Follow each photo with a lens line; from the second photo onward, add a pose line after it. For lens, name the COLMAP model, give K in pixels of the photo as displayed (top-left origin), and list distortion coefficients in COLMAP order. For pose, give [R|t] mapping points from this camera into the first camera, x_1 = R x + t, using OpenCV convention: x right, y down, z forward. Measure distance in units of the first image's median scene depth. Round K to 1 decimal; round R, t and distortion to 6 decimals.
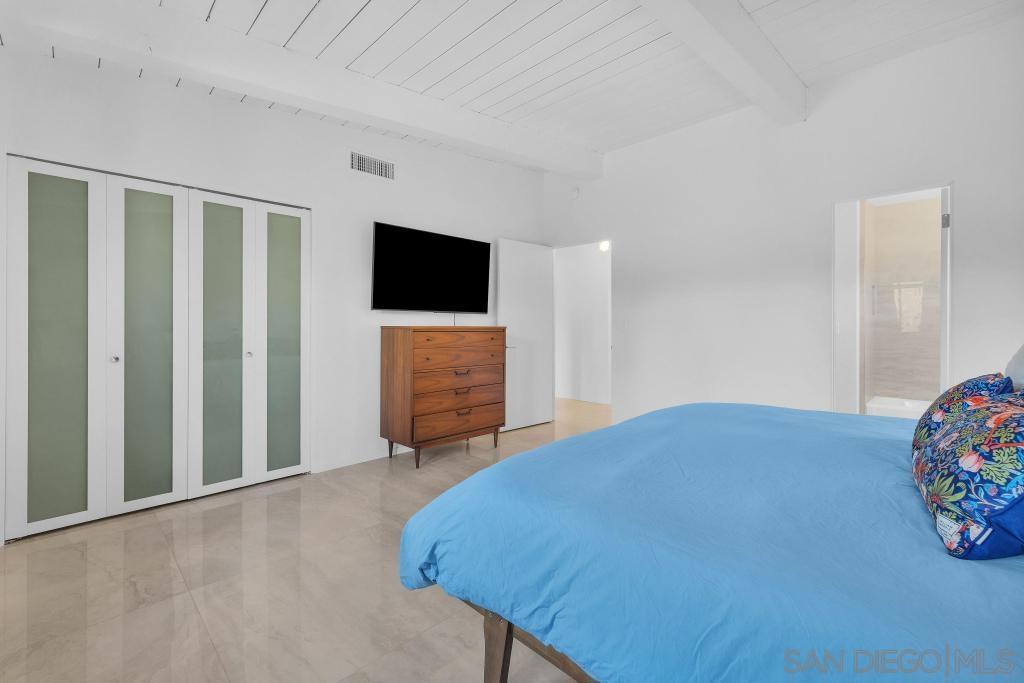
lens RADIAL K [[431.8, 0, 510.9], [0, 431.8, 335.1], [0, 0, 1]] dist [0.000774, 0.000096]
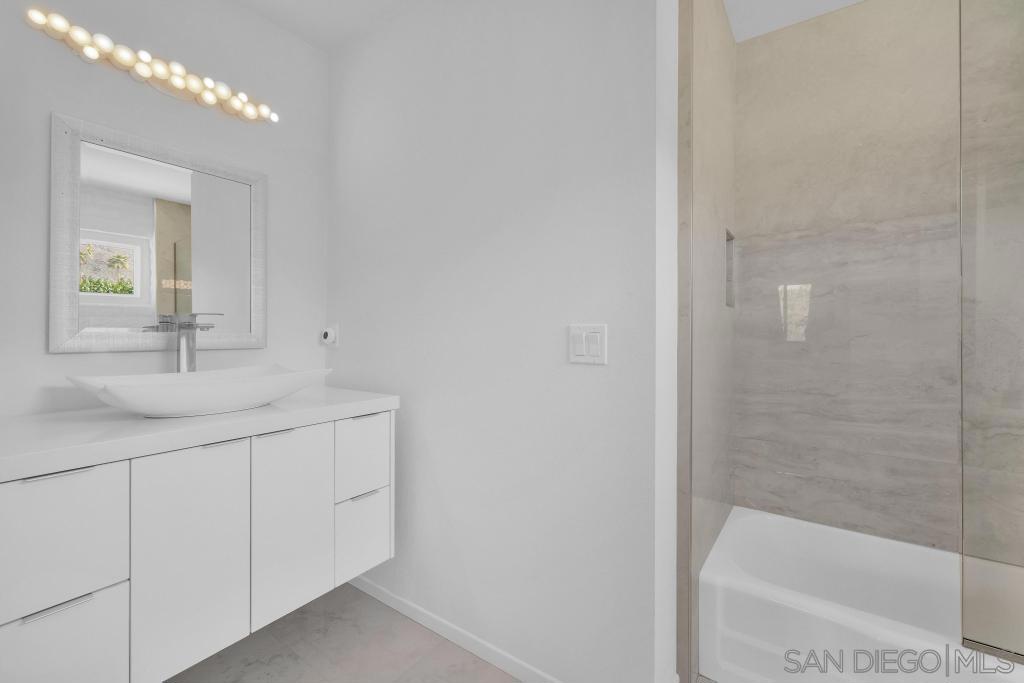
lens RADIAL K [[431.8, 0, 510.9], [0, 431.8, 335.1], [0, 0, 1]] dist [0.000774, 0.000096]
pose [[0.985807, 0.004342, 0.167825, 0.569288], [-0.002089, 0.999905, -0.013596, -0.014821], [-0.167868, 0.013053, 0.985723, 0.637831]]
